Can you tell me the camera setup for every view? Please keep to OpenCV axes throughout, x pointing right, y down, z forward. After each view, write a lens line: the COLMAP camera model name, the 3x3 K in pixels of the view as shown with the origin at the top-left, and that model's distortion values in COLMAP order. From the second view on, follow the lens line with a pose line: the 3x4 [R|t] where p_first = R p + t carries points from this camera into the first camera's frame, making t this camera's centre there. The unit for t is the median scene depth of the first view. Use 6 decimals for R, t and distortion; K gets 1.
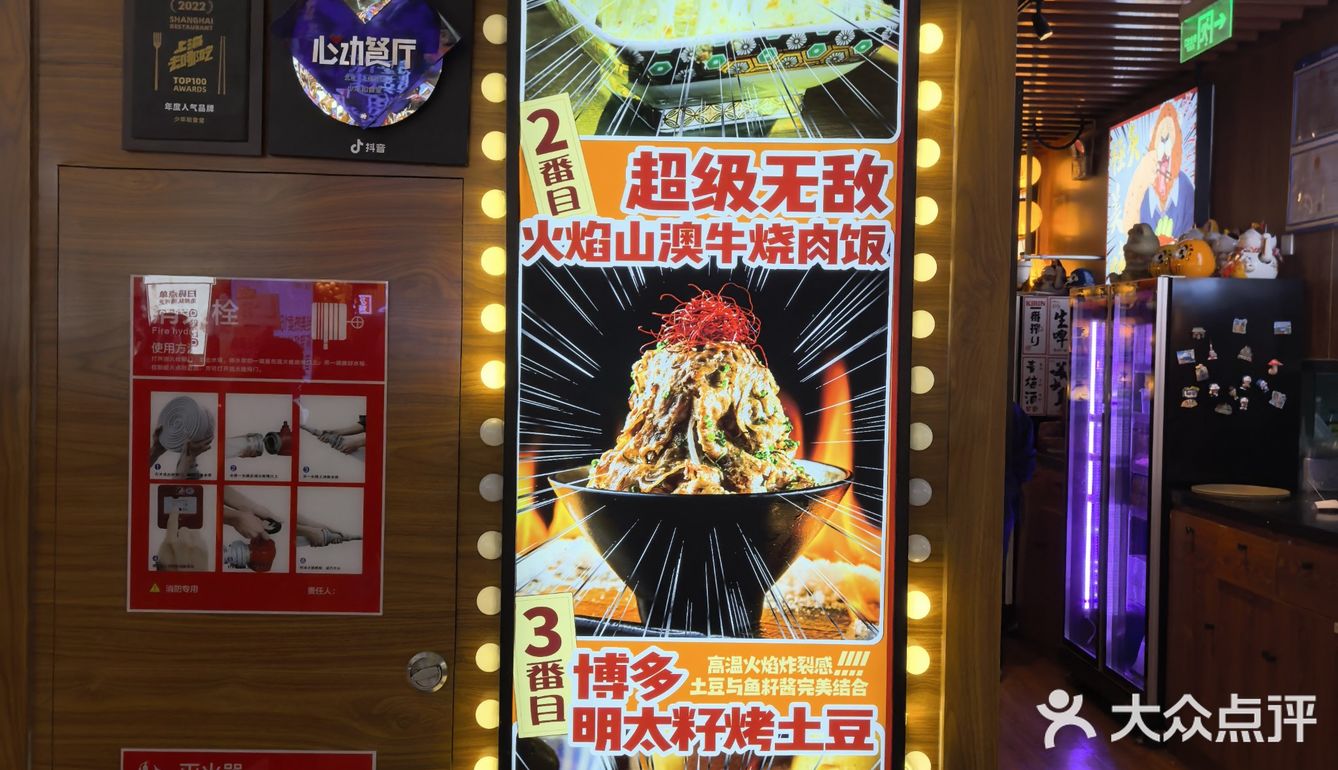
lens RADIAL K [[948.6, 0, 669.0], [0, 948.6, 385.0], [0, 0, 1]] dist [0.048495, -0.000993]
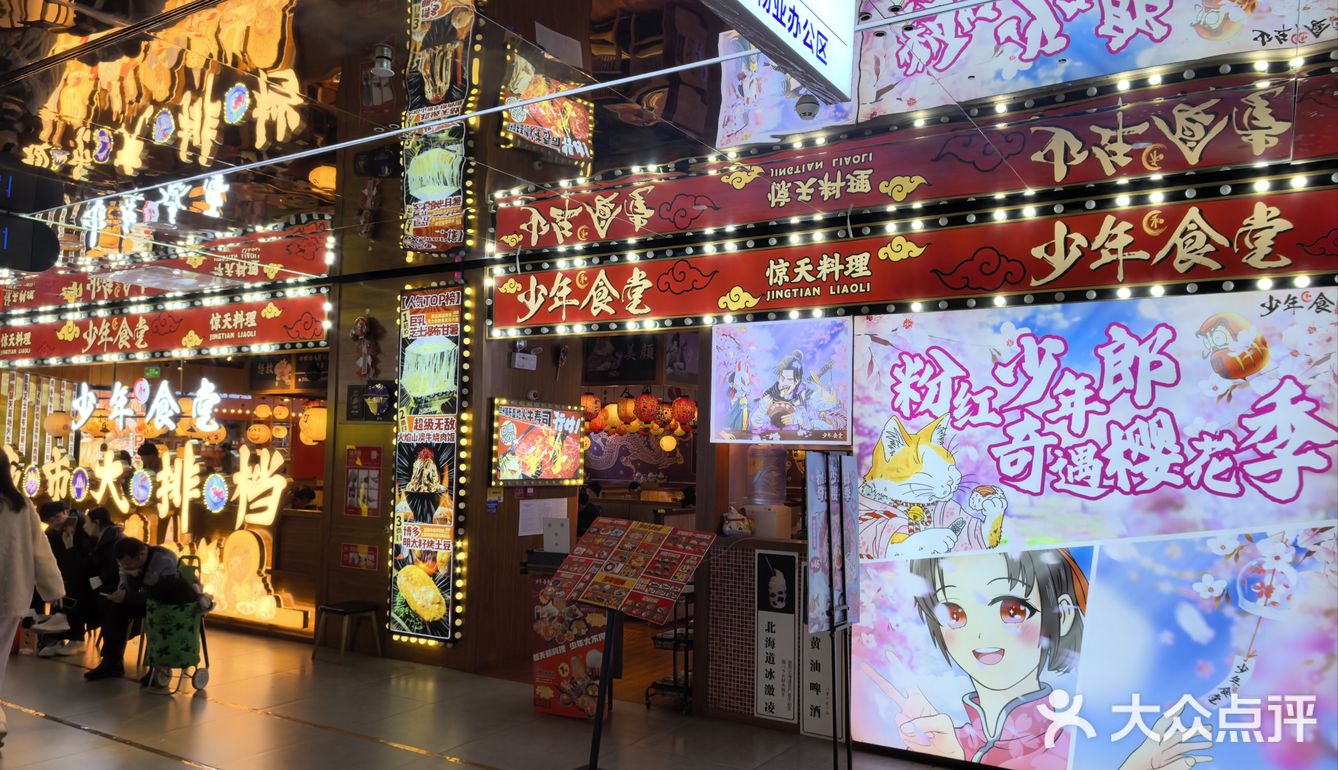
lens RADIAL K [[948.6, 0, 669.0], [0, 948.6, 385.0], [0, 0, 1]] dist [0.048495, -0.000993]
pose [[0.840285, -0.042323, -0.540491, 3.542335], [-0.008539, 0.995791, -0.091251, 0.009385], [0.542078, 0.081292, 0.836387, -2.251714]]
